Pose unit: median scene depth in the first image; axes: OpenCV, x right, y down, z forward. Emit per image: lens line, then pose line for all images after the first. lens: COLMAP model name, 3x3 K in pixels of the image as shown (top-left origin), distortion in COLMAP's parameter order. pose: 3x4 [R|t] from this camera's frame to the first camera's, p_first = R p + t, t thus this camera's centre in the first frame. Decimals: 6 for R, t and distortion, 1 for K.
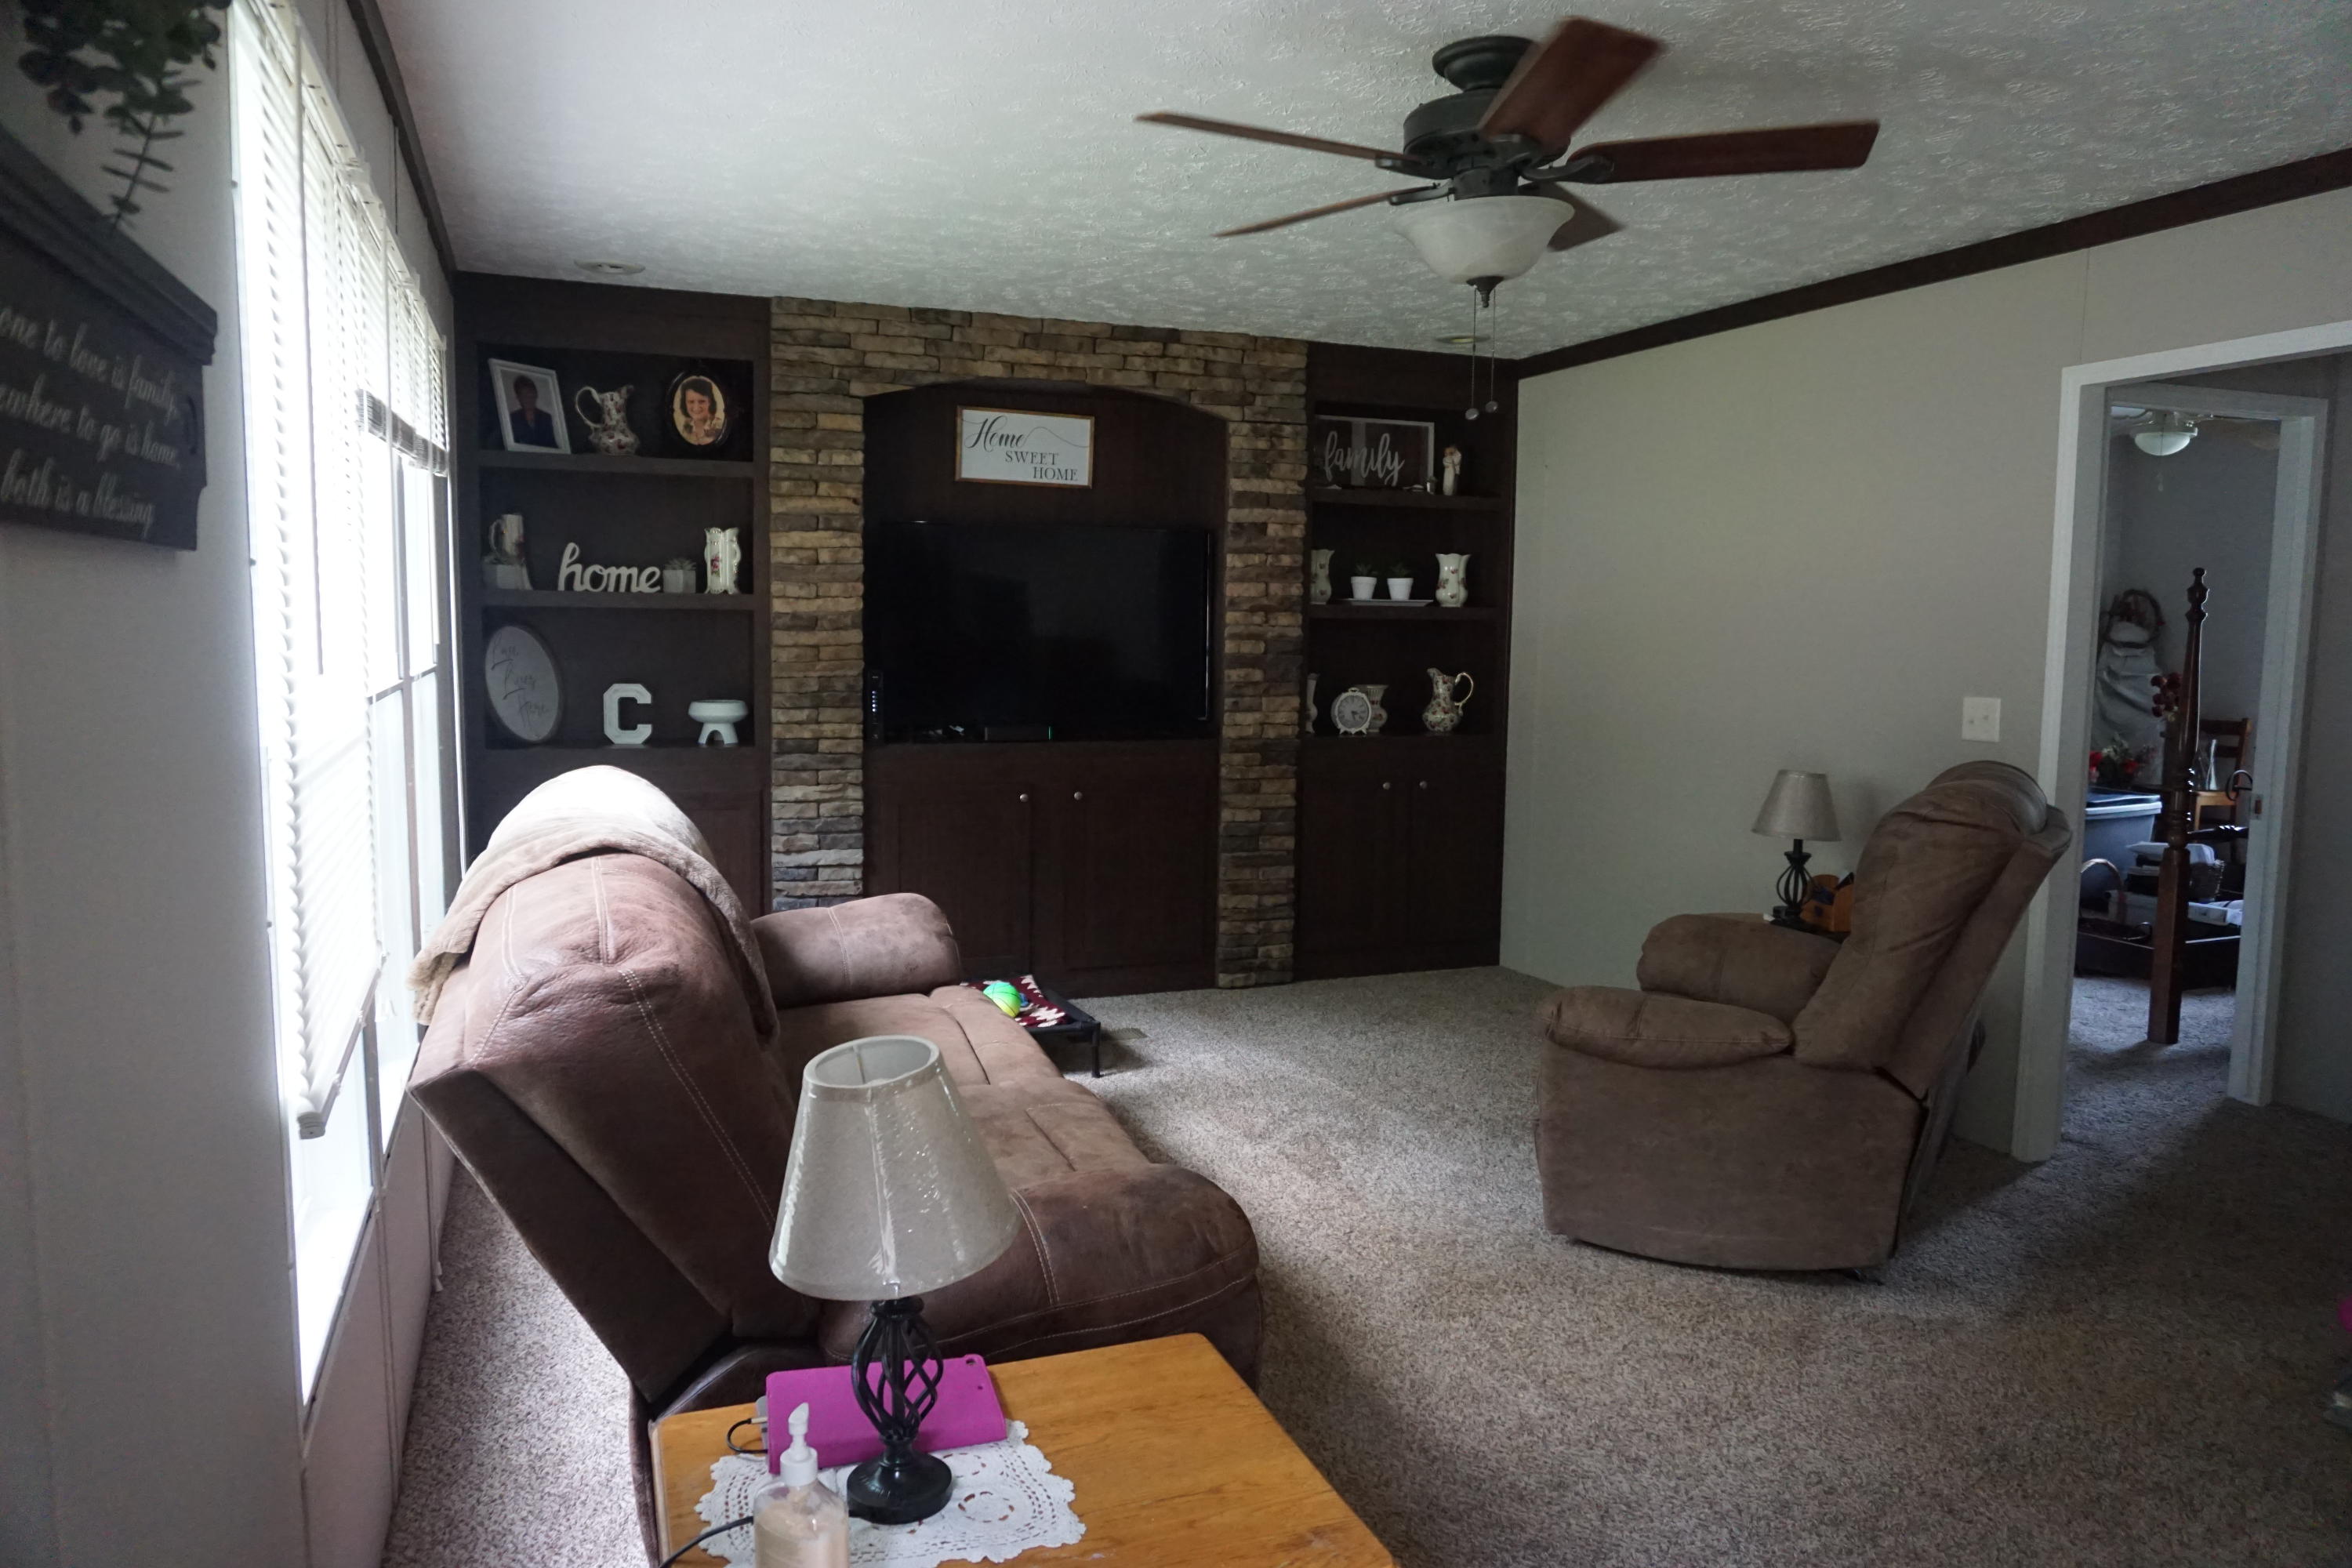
lens RADIAL K [[1575.1, 0, 1176.2], [0, 1575.1, 777.8], [0, 0, 1]] dist [-0.052727, 0.032222]
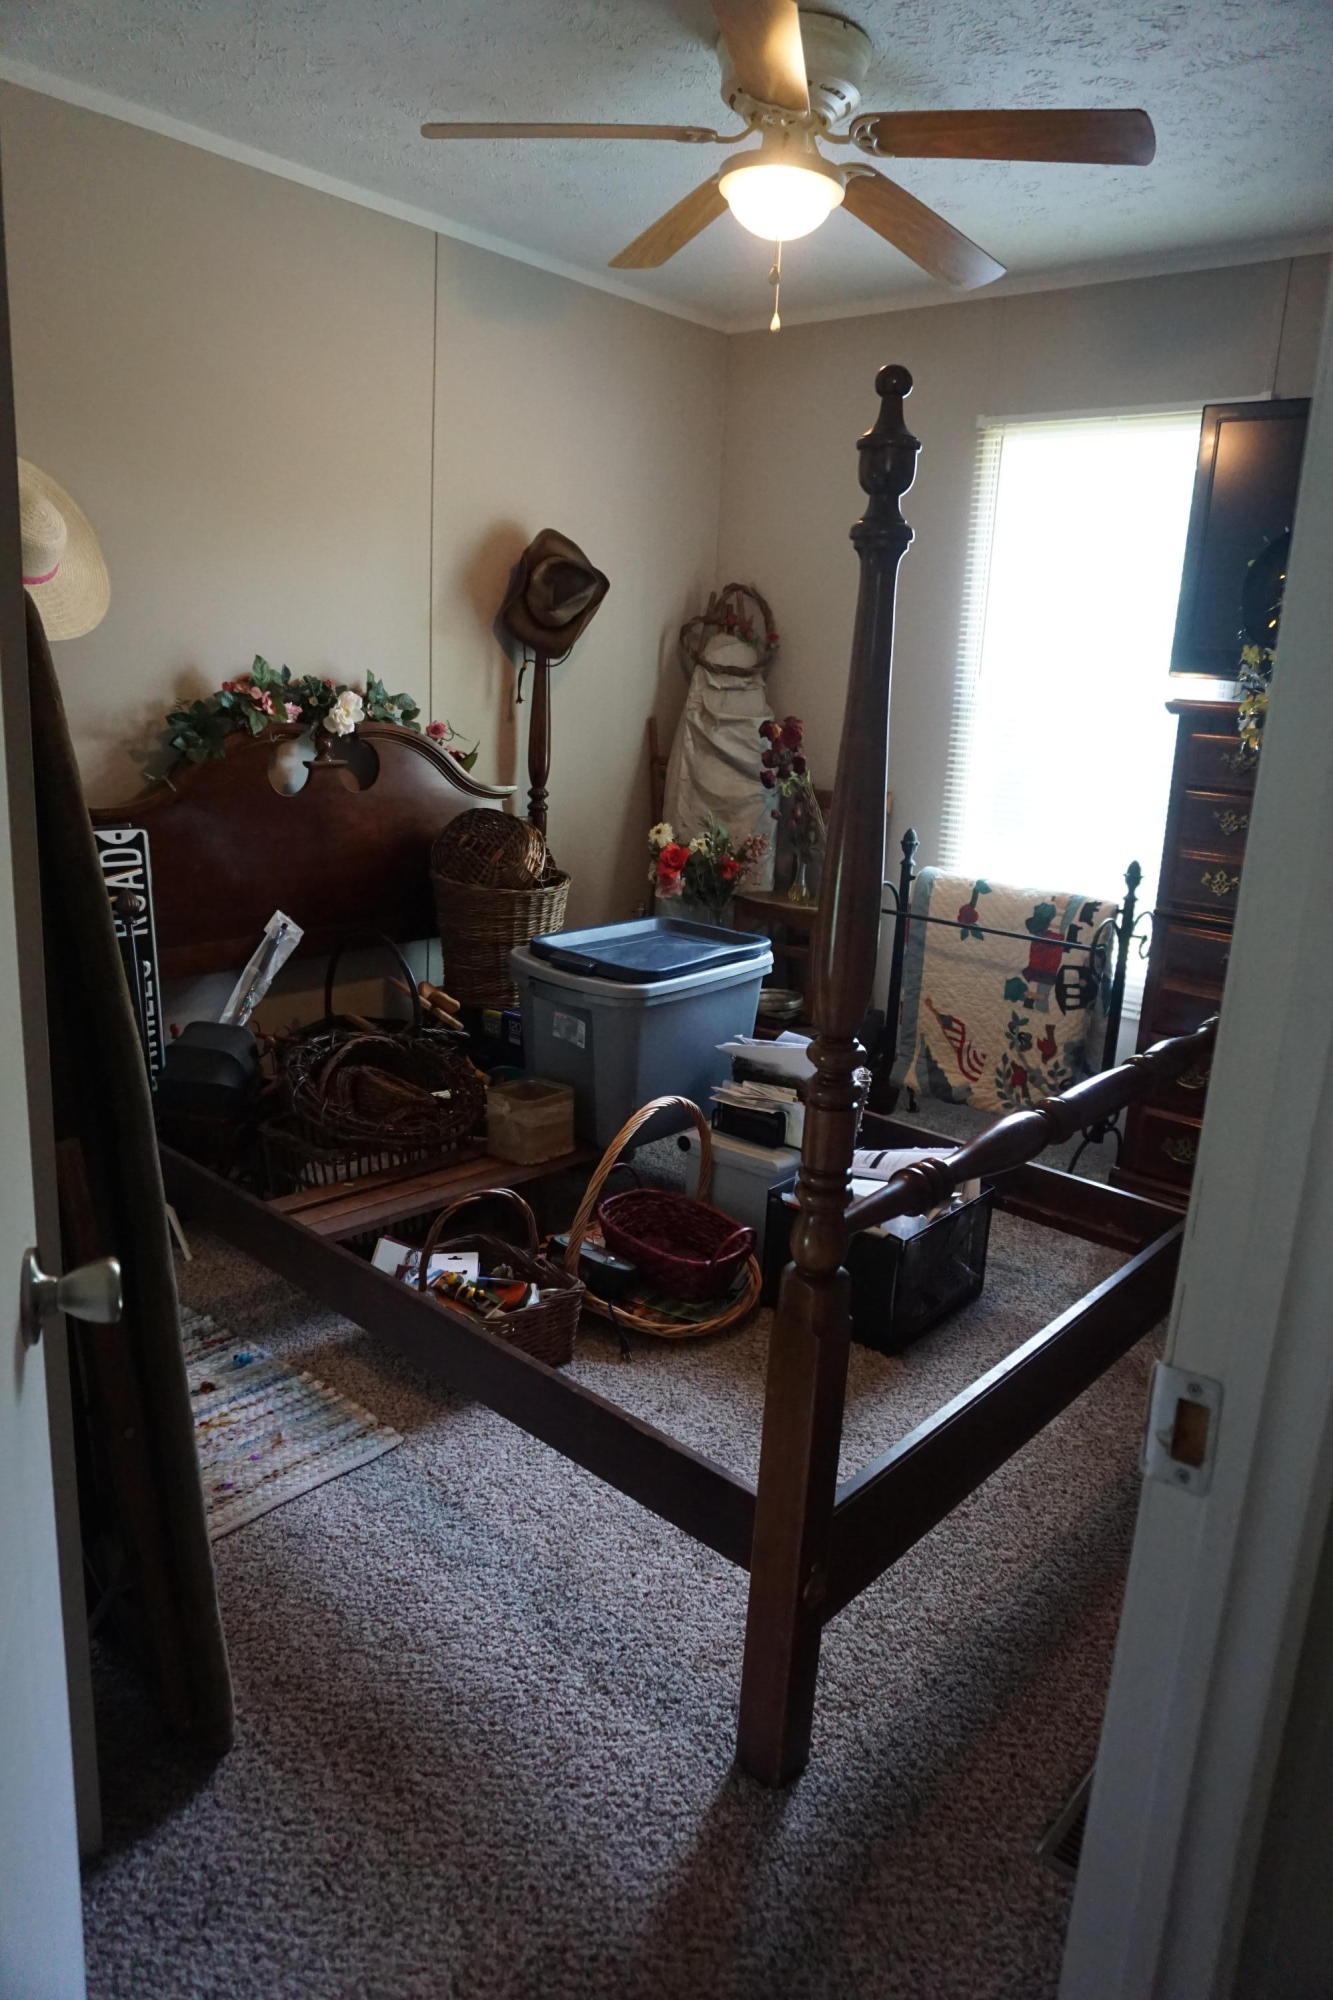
lens RADIAL K [[1339.4, 0, 666.5], [0, 1339.4, 1000.0], [0, 0, 1]] dist [-0.052727, 0.032222]
pose [[0.882214, -0.080023, 0.463999, 0.337382], [0.007706, 0.987774, 0.155705, -0.038759], [-0.470786, -0.133790, 0.872044, 0.533360]]
